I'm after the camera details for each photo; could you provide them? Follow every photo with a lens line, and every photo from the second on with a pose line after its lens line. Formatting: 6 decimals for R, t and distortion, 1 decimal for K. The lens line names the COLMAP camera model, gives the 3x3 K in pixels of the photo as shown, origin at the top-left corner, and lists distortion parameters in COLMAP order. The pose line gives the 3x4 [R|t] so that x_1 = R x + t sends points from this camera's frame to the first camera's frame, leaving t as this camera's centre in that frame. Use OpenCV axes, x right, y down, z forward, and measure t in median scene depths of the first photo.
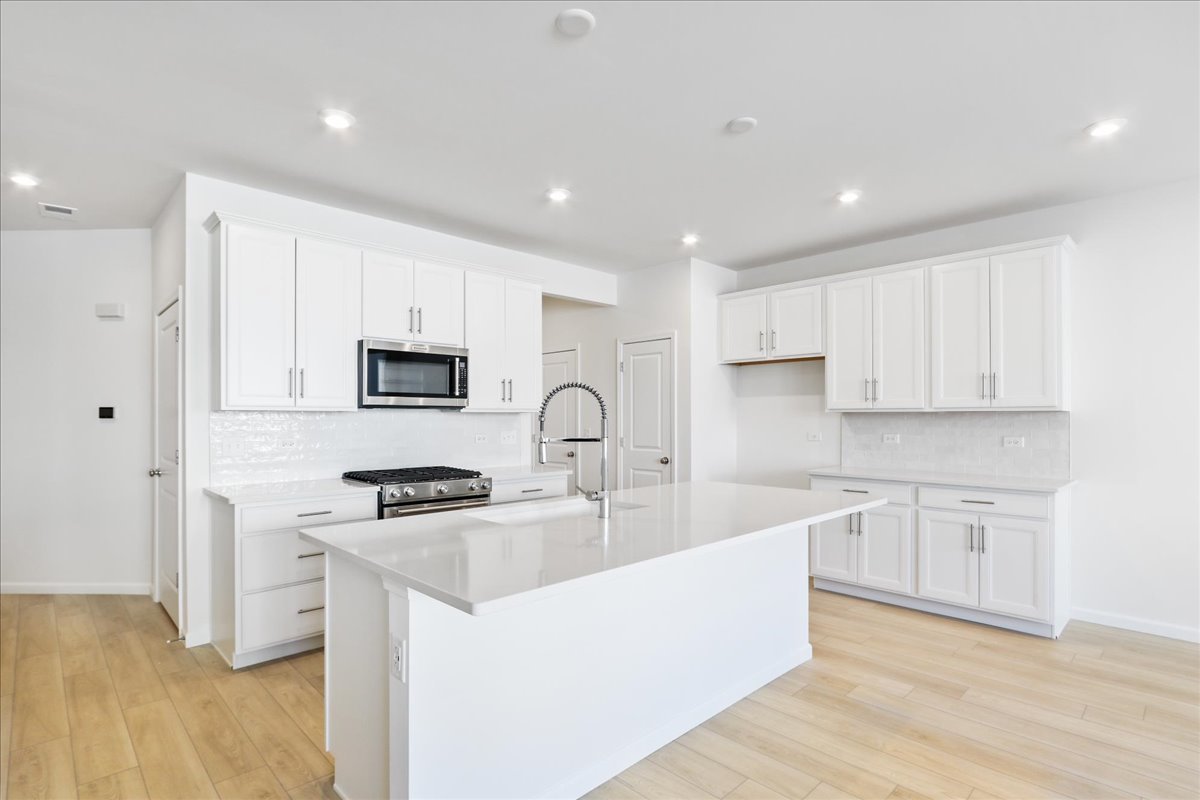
lens RADIAL K [[592.1, 0, 598.4], [0, 592.1, 413.2], [0, 0, 1]] dist [0.001652, -0.000016]
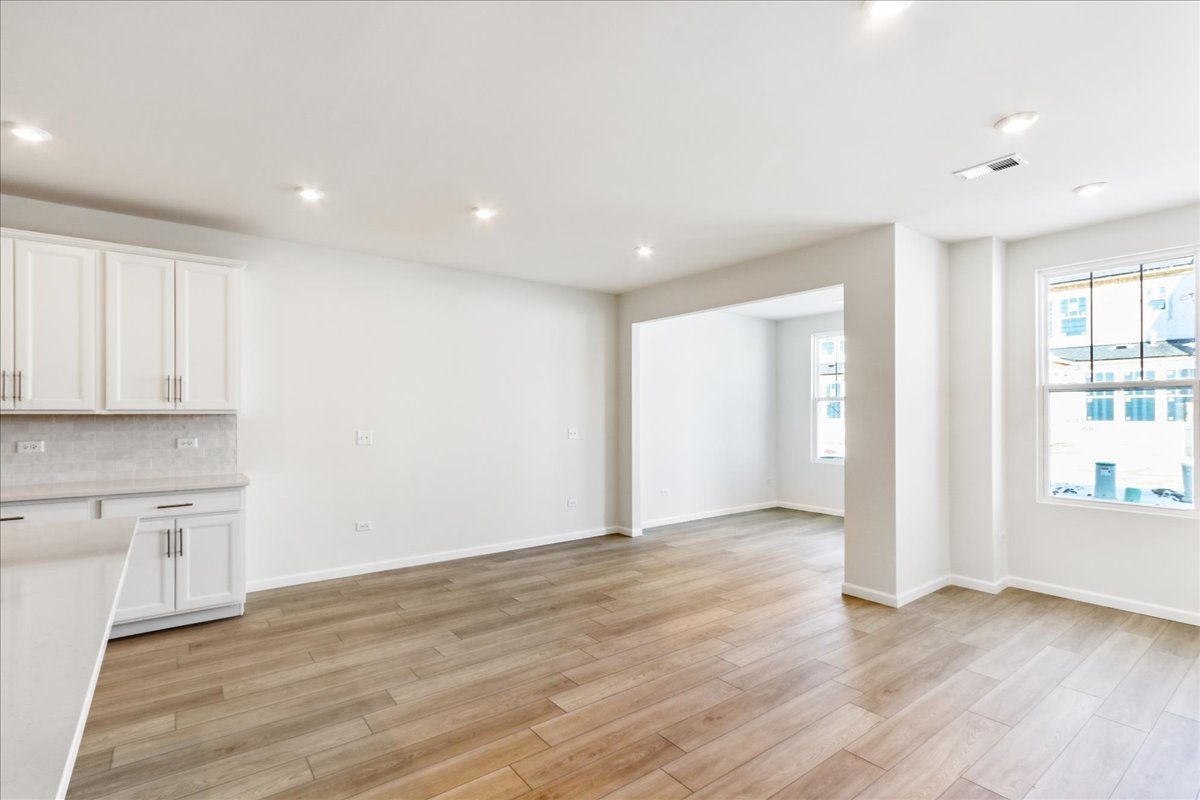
lens RADIAL K [[552.7, 0, 580.2], [0, 552.7, 411.1], [0, 0, 1]] dist [-0.000359, 0.000013]
pose [[0.143209, 0.009344, 0.989648, -0.168914], [-0.001387, 0.999956, -0.009241, -0.000178], [-0.989692, -0.000049, 0.143216, 0.188770]]
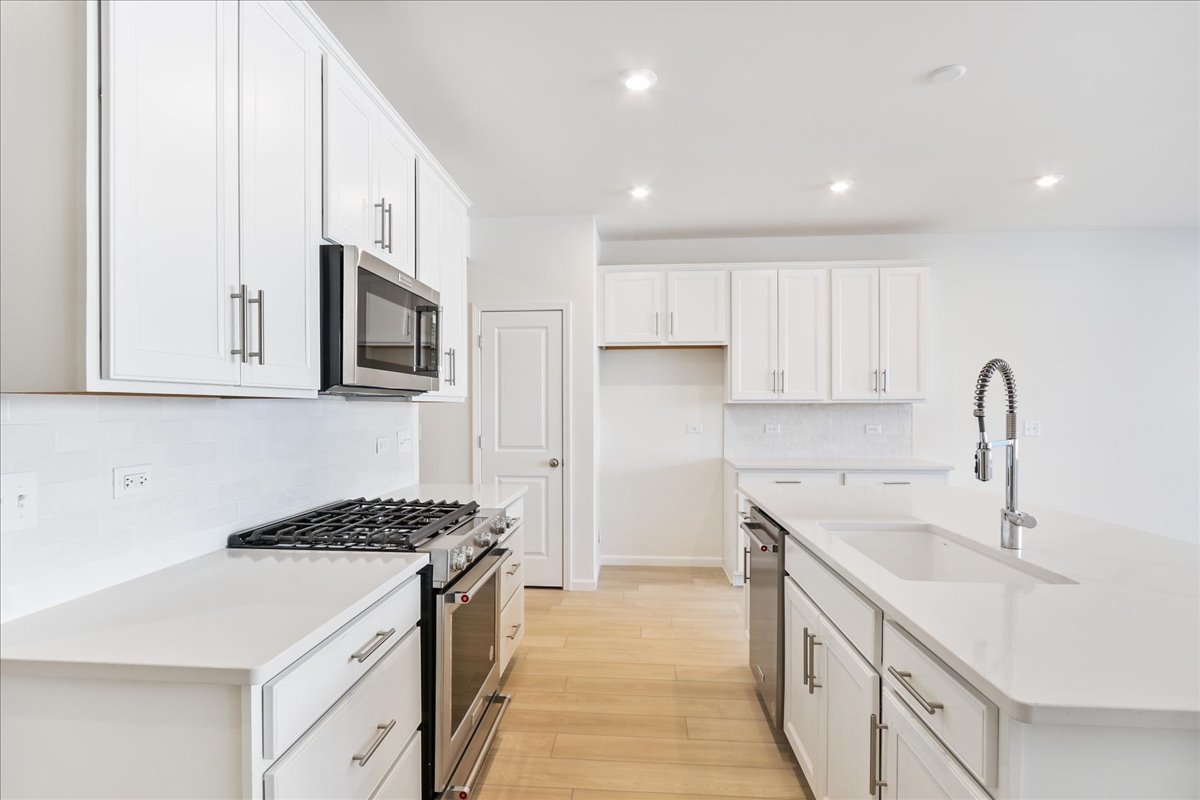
lens RADIAL K [[605.5, 0, 596.1], [0, 605.5, 417.8], [0, 0, 1]] dist [0.000387, 0.000287]
pose [[0.753261, -0.011814, 0.657616, -0.528766], [-0.003711, 0.999746, 0.022211, 0.001166], [-0.657711, -0.019171, 0.753026, 0.482918]]
